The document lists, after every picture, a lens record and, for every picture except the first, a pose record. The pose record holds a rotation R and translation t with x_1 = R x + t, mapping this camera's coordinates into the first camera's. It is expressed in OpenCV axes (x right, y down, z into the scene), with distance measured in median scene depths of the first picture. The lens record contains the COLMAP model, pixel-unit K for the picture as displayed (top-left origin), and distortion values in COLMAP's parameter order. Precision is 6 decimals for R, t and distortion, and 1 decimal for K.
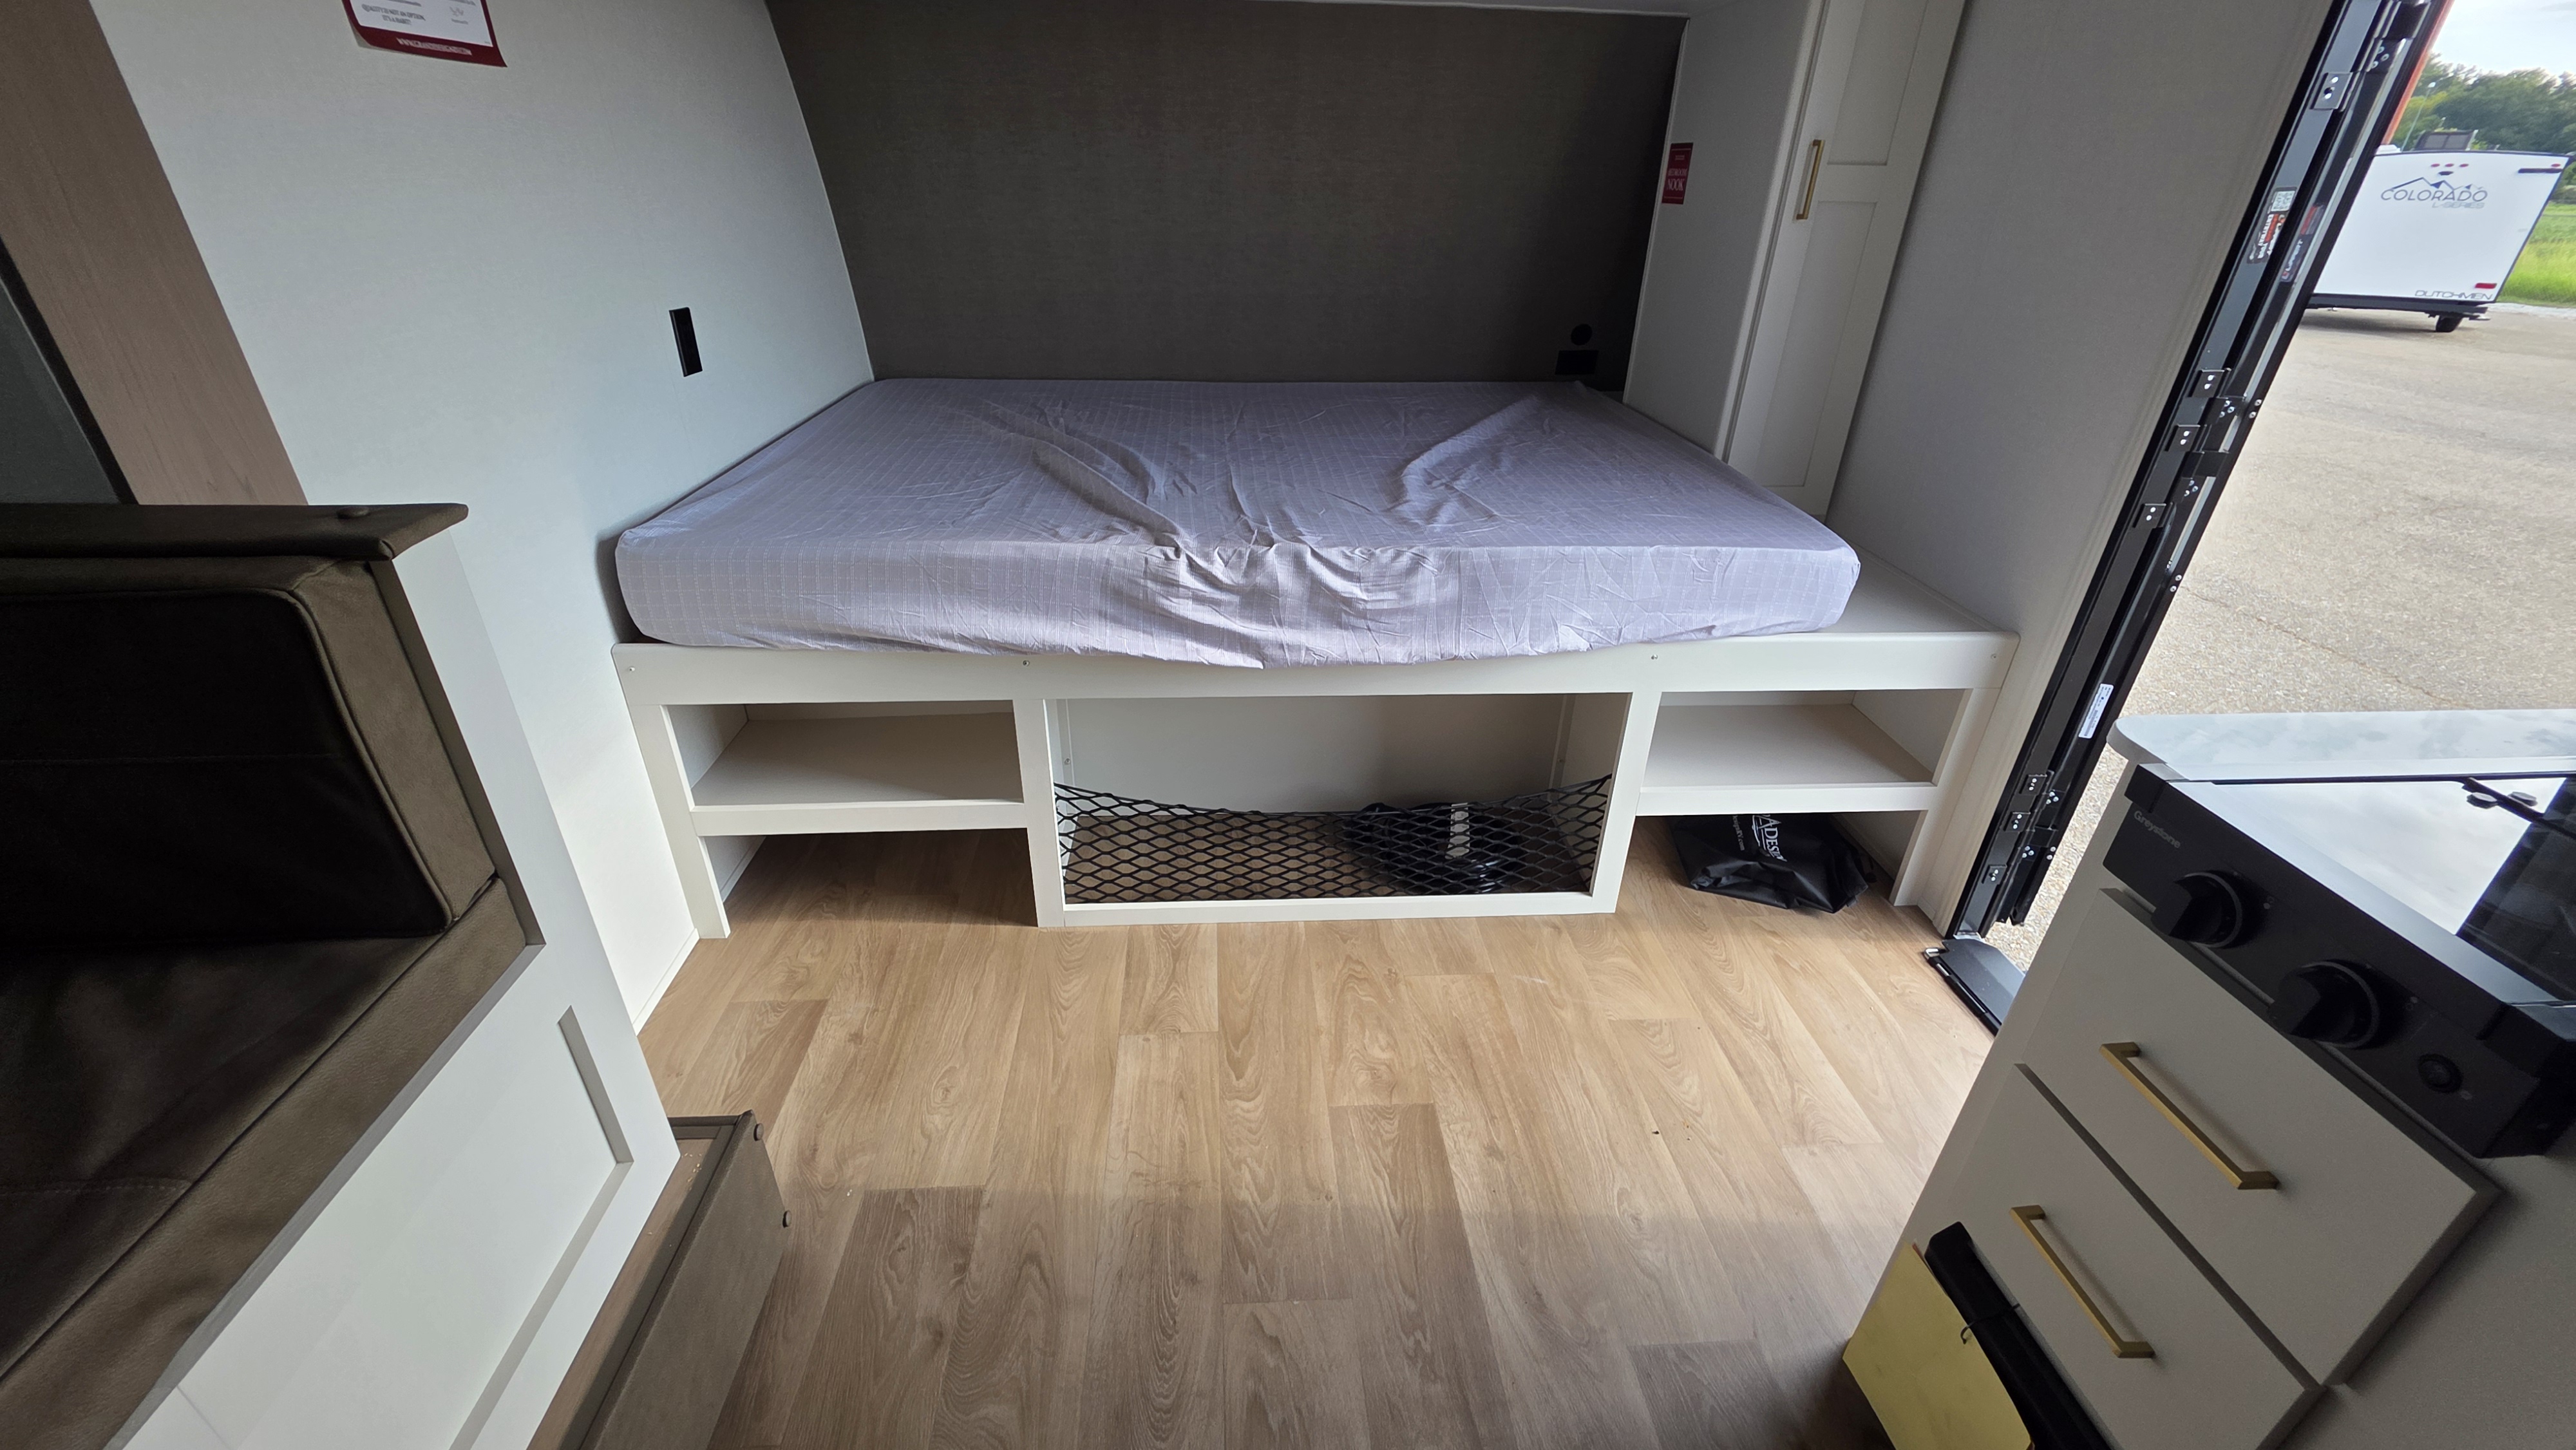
lens RADIAL K [[1037.8, 0, 1278.6], [0, 1037.8, 717.4], [0, 0, 1]] dist [0.001133, -0.000187]
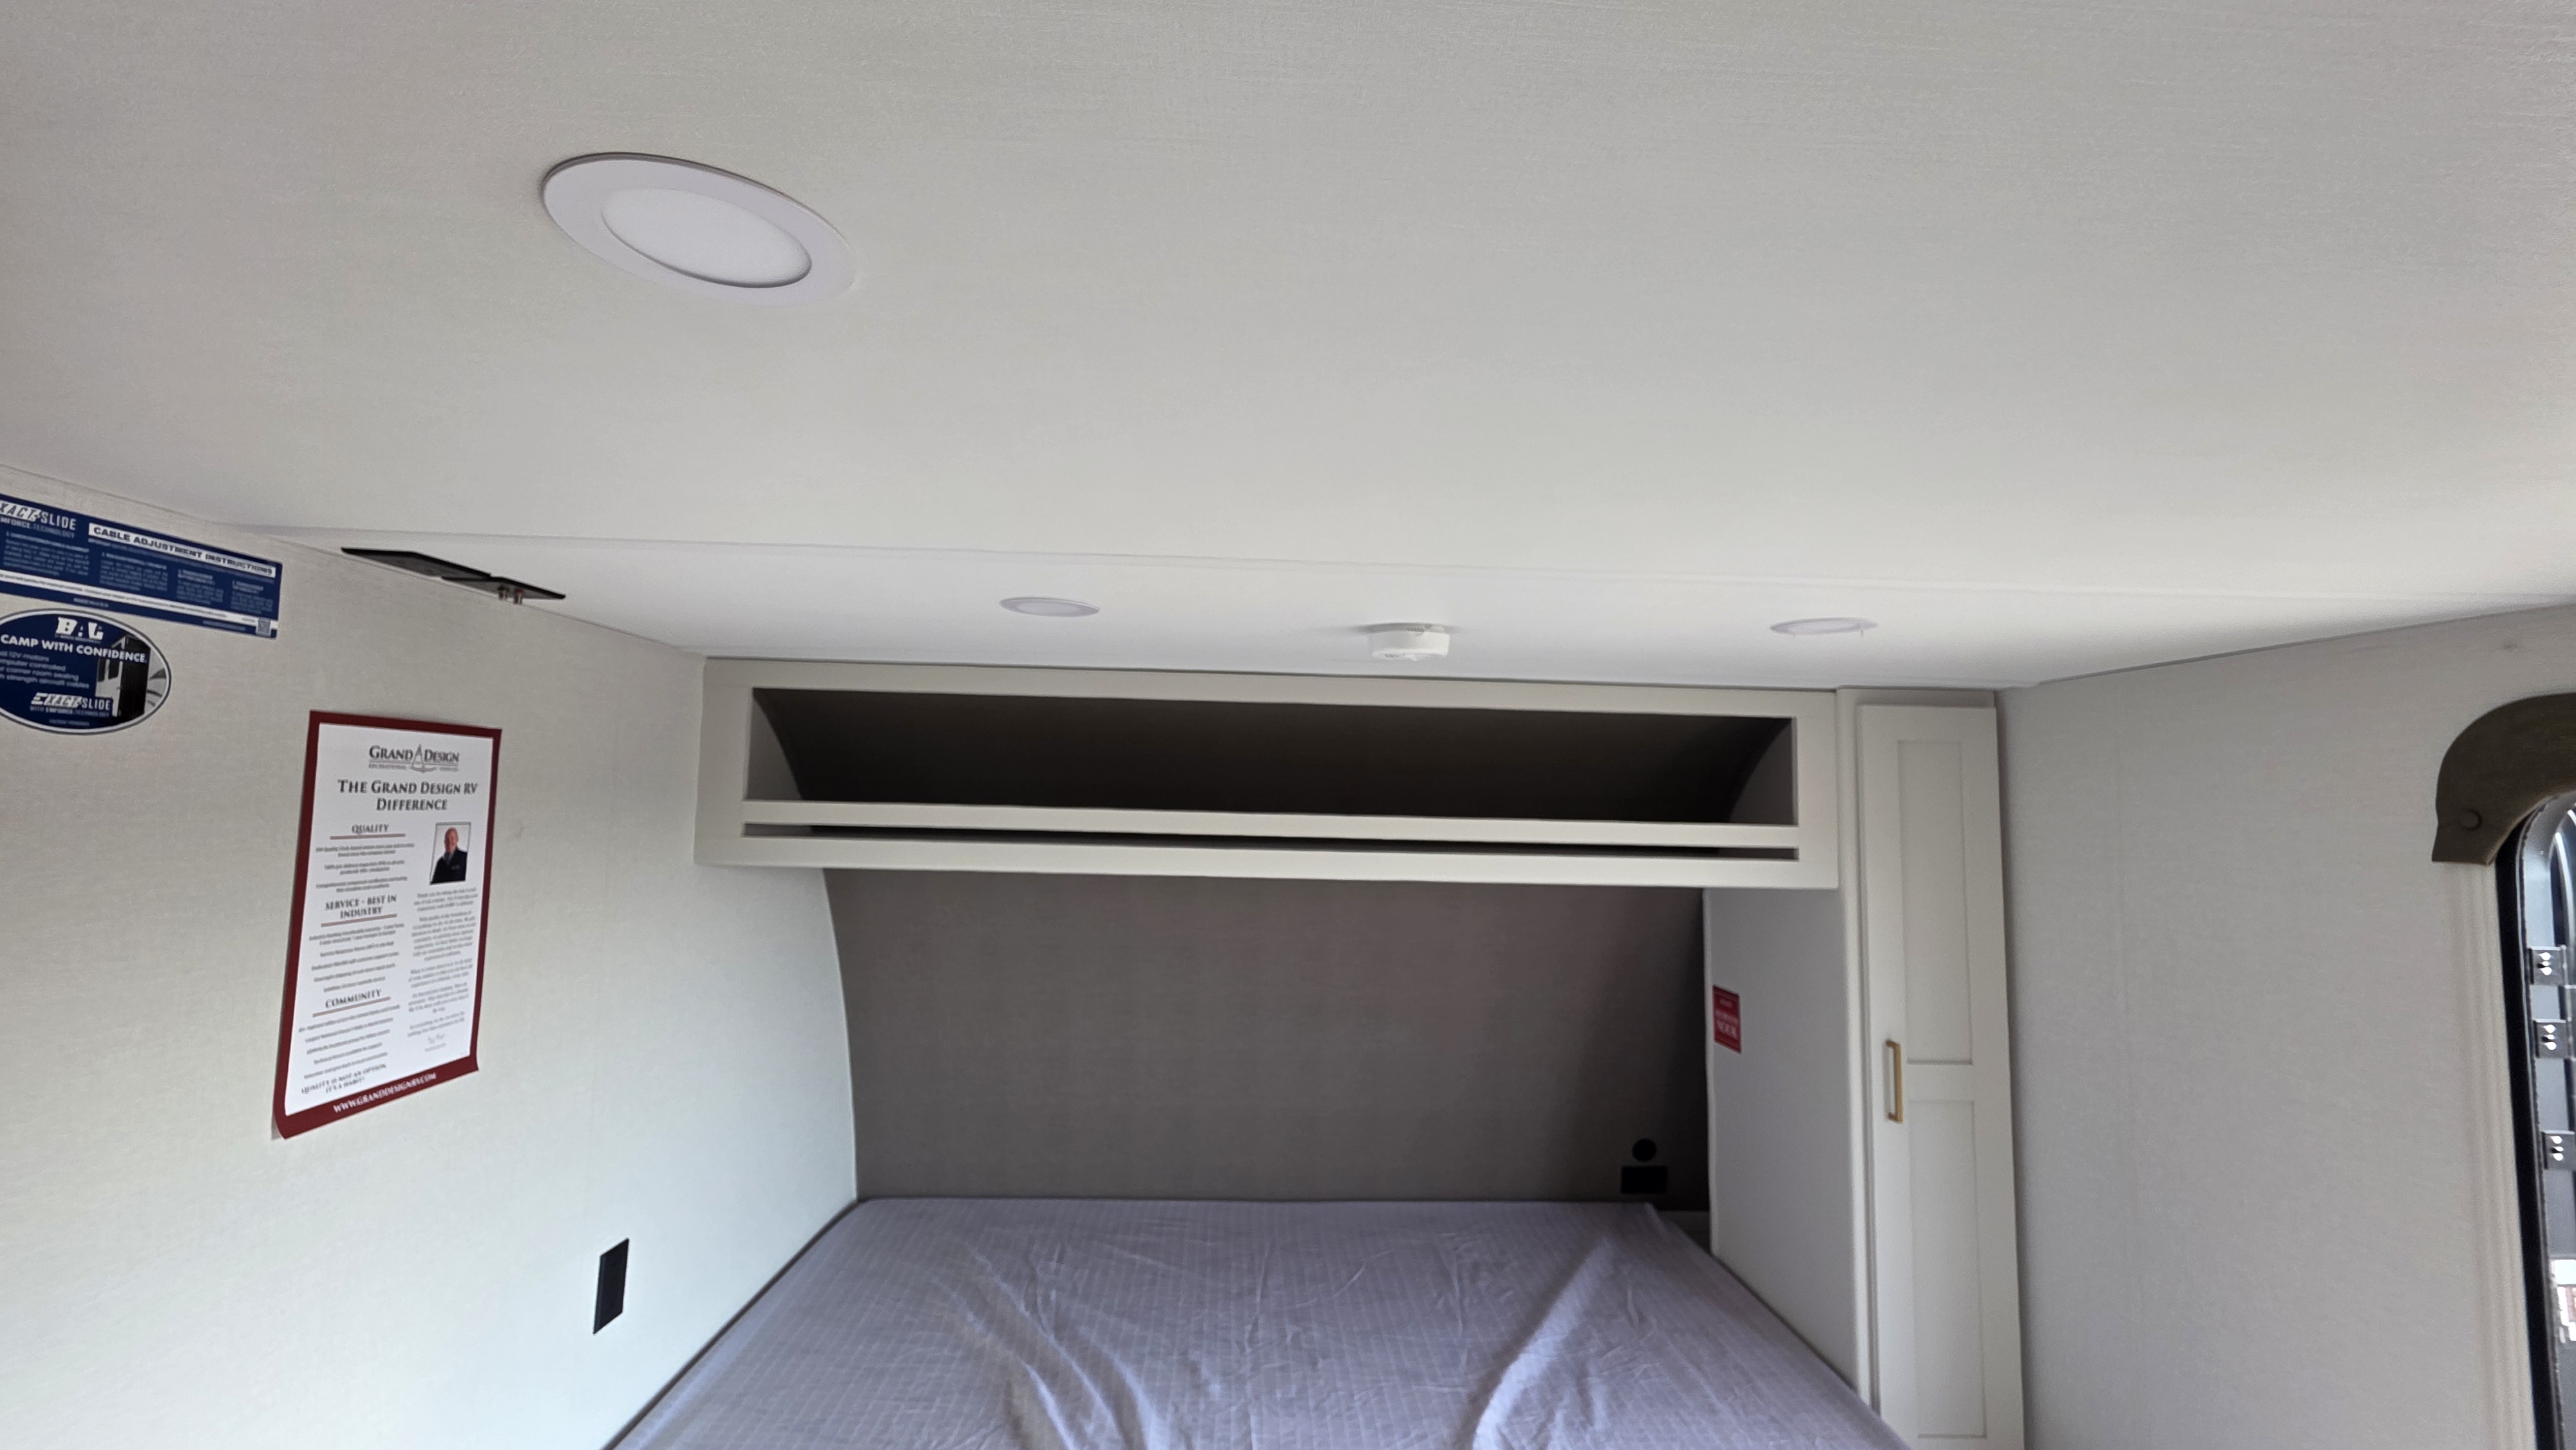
lens RADIAL K [[1037.8, 0, 1277.9], [0, 1037.8, 721.9], [0, 0, 1]] dist [0.001133, -0.000187]
pose [[0.999707, 0.000363, -0.024198, -0.008516], [-0.013358, 0.842067, -0.539207, -0.325404], [0.020180, 0.539373, 0.841825, 0.057441]]
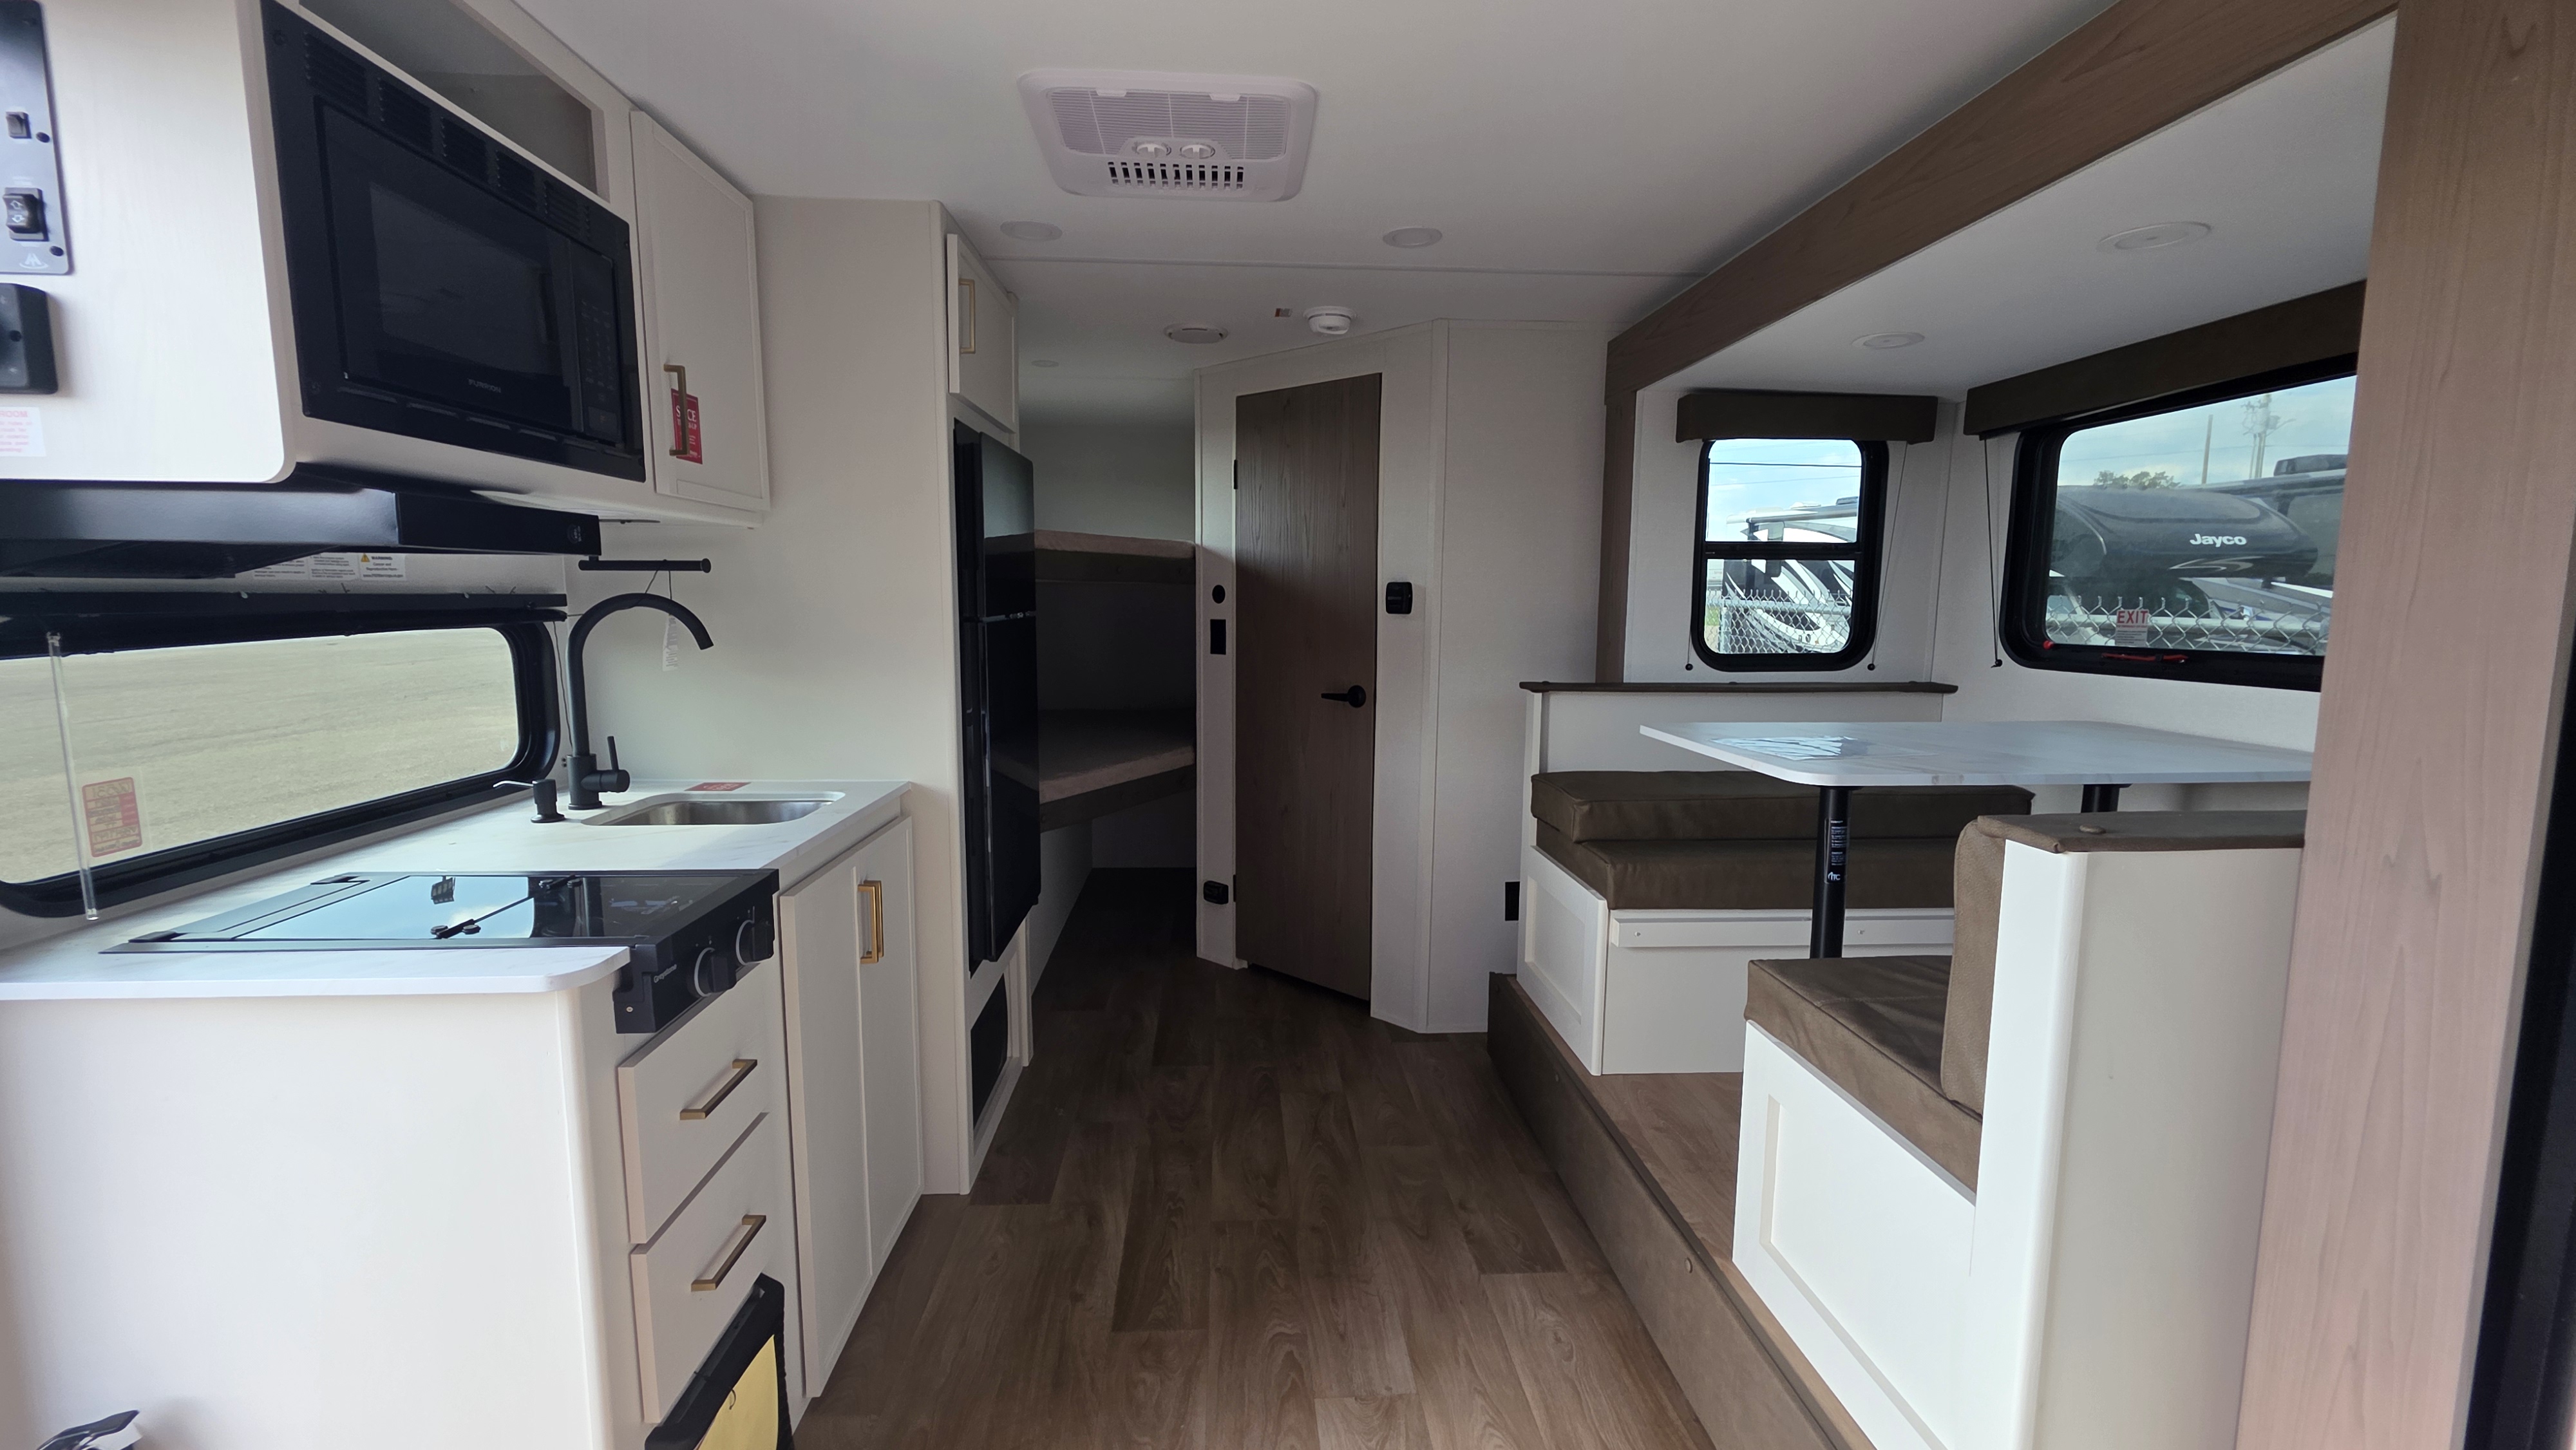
lens RADIAL K [[1037.8, 0, 1285.2], [0, 1037.8, 727.3], [0, 0, 1]] dist [0.001133, -0.000187]
pose [[-0.999634, -0.027018, 0.001350, 0.018160], [-0.021251, 0.815174, 0.578827, -0.458338], [-0.016739, 0.578586, -0.815450, 0.912546]]
